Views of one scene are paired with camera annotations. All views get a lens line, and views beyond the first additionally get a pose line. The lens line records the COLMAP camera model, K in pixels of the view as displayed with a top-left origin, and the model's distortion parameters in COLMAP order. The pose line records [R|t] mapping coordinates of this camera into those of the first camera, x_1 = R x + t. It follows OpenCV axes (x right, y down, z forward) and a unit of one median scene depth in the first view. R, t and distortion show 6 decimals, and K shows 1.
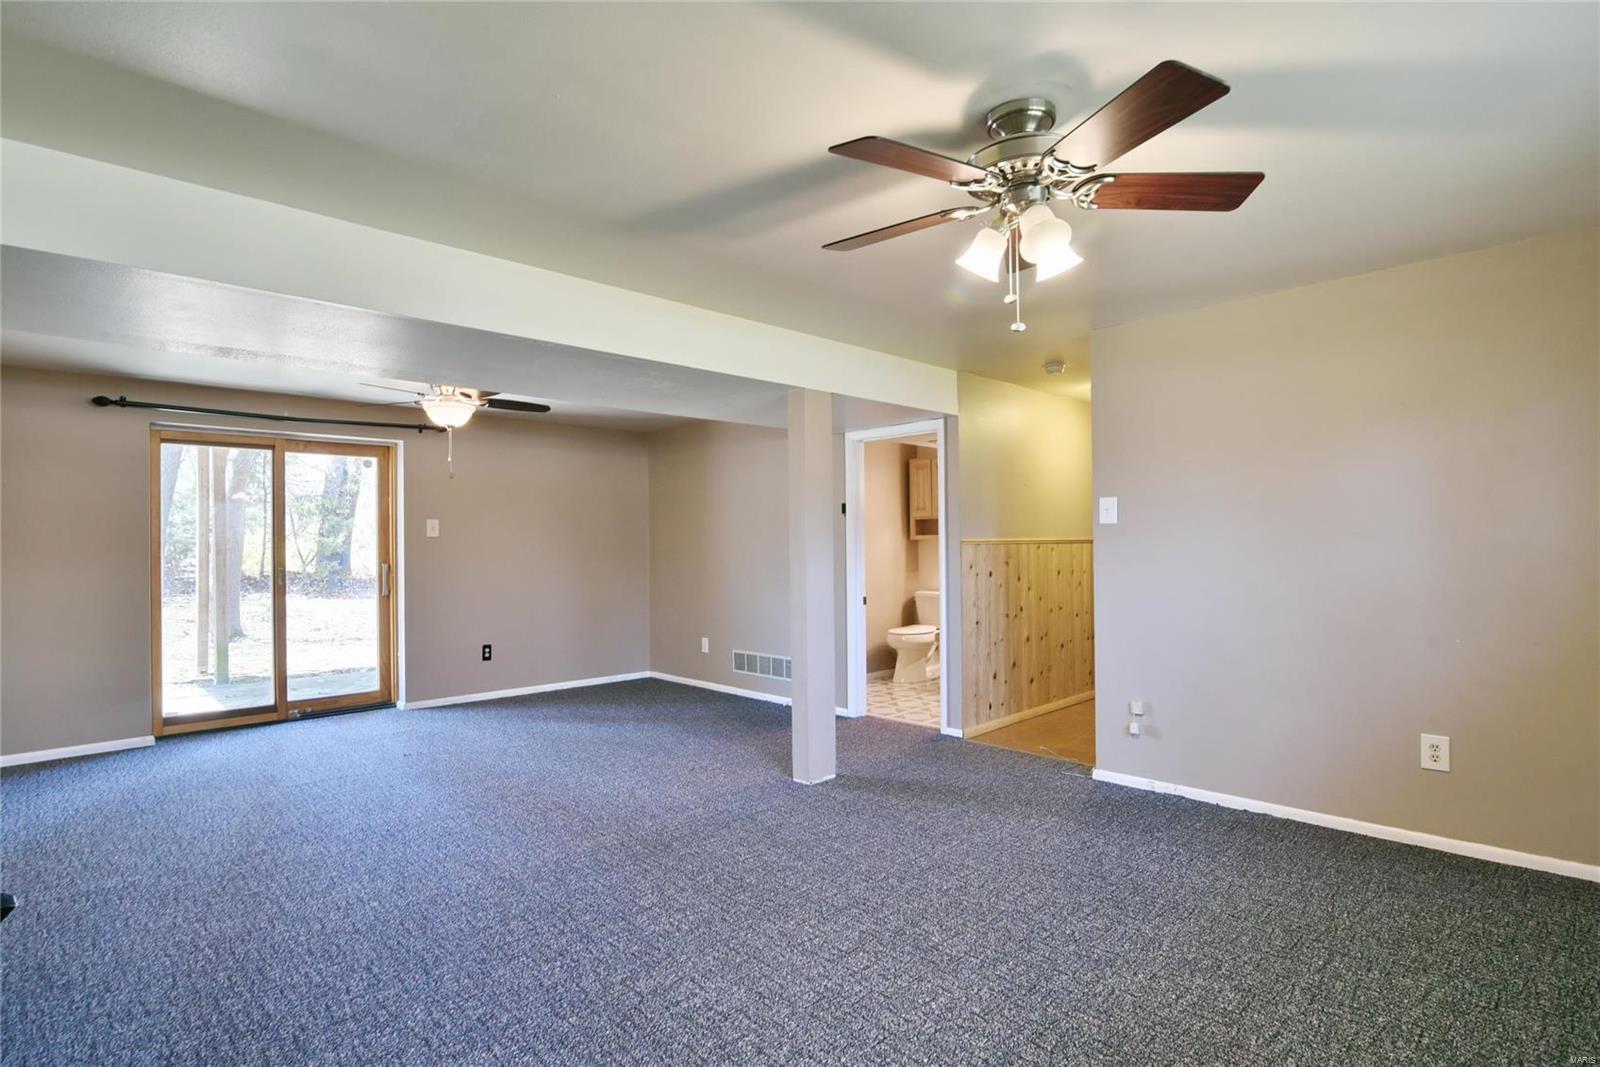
lens RADIAL K [[765.7, 0, 814.3], [0, 765.7, 539.4], [0, 0, 1]] dist [-0.016435, 0.001094]
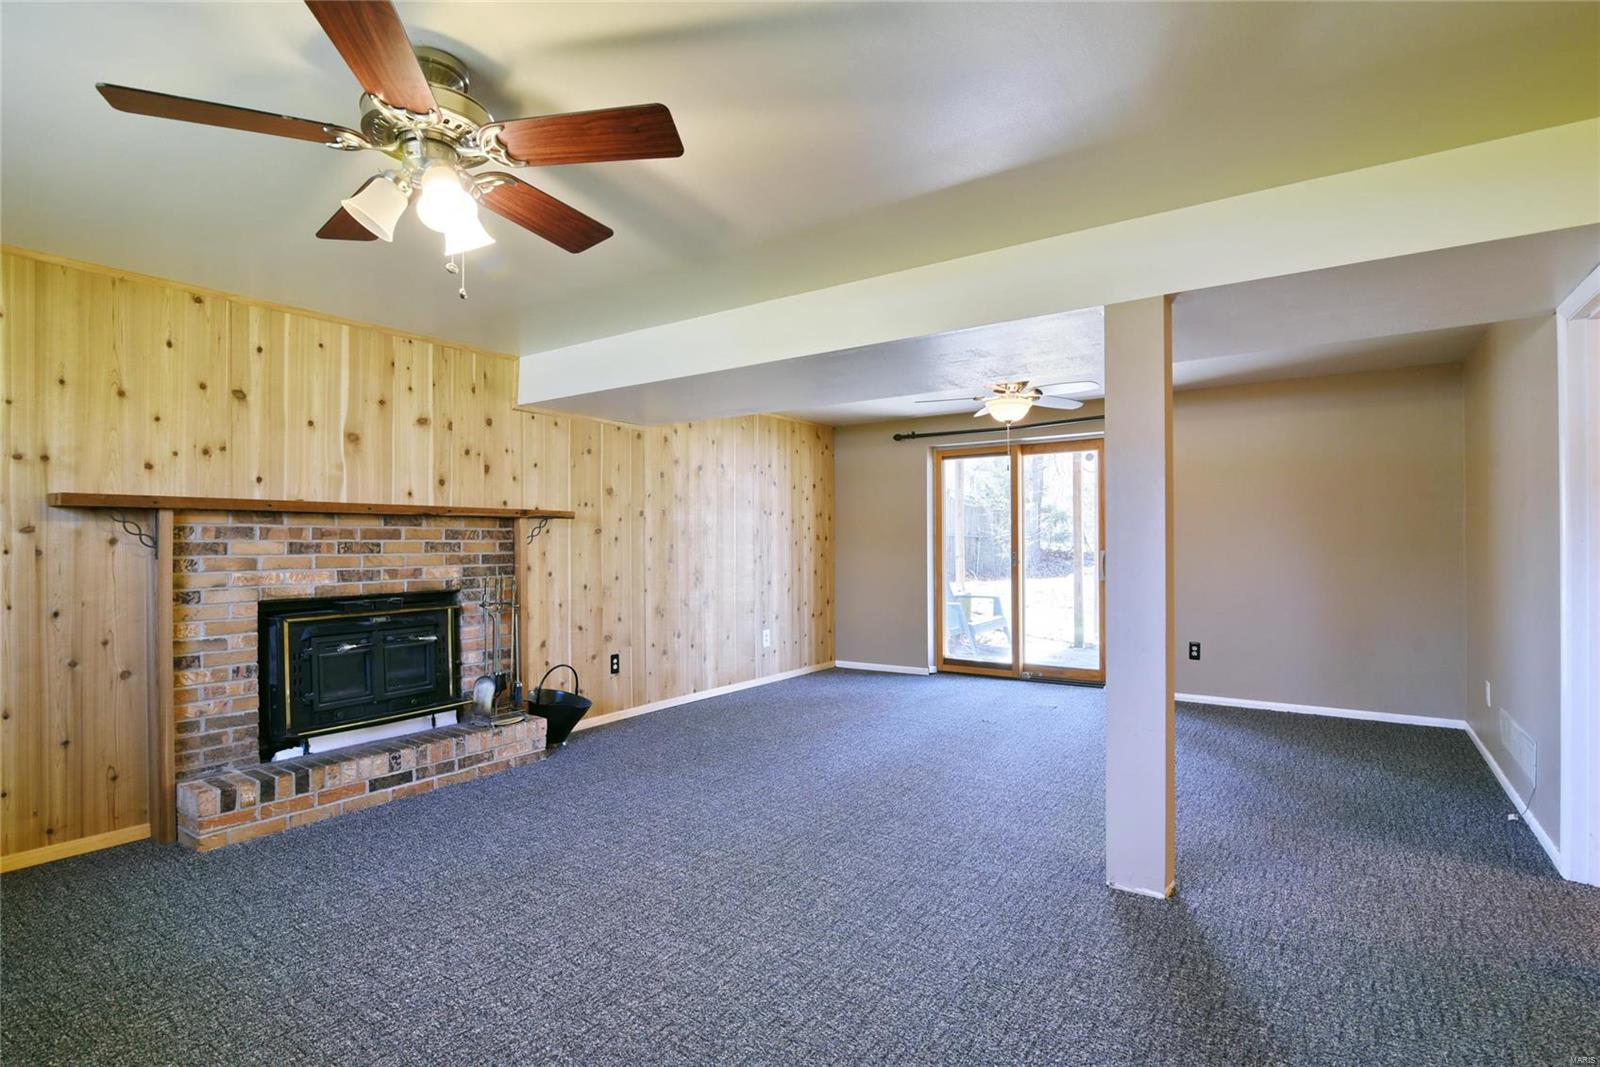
lens RADIAL K [[765.7, 0, 796.8], [0, 765.7, 536.7], [0, 0, 1]] dist [-0.016435, 0.001094]
pose [[0.213810, 0.003160, -0.976870, 0.444844], [0.013533, 0.999889, 0.006197, 0.000804], [0.976781, -0.014545, 0.213744, 0.436126]]
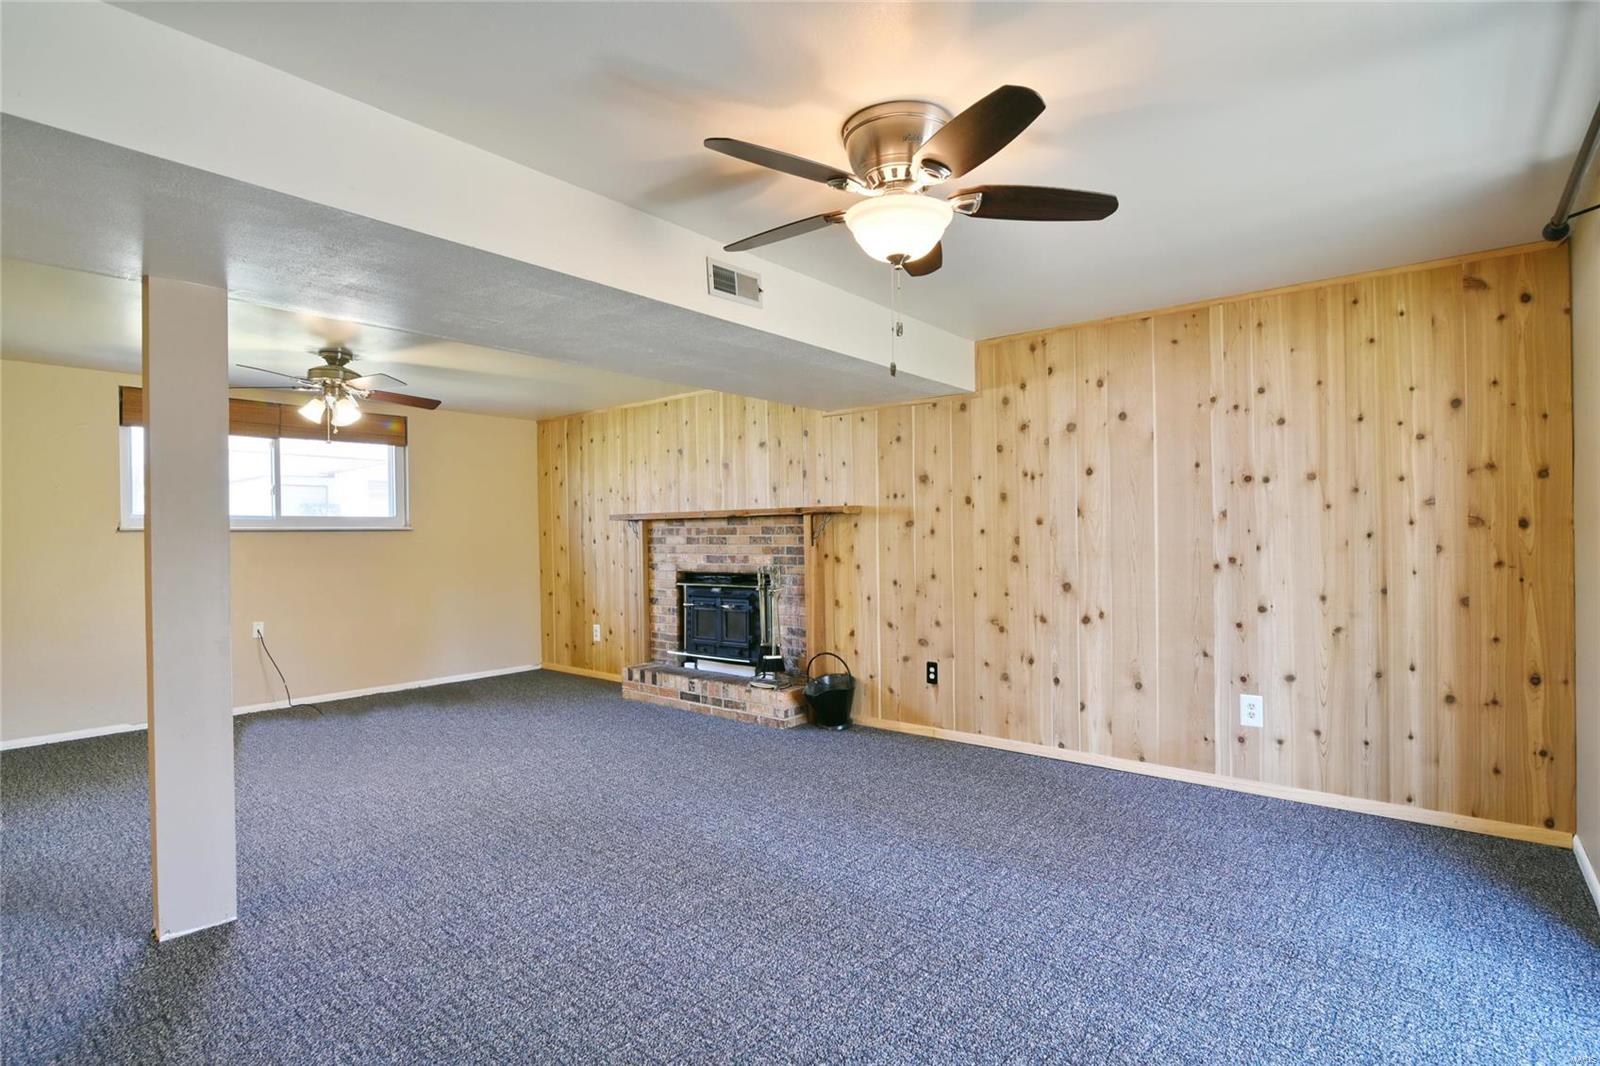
lens RADIAL K [[765.7, 0, 785.7], [0, 765.7, 538.3], [0, 0, 1]] dist [-0.016435, 0.001094]
pose [[-0.988740, 0.021280, -0.148121, -0.270542], [0.022480, 0.999727, -0.006431, 0.015796], [0.147944, -0.009689, -0.988948, 1.248329]]
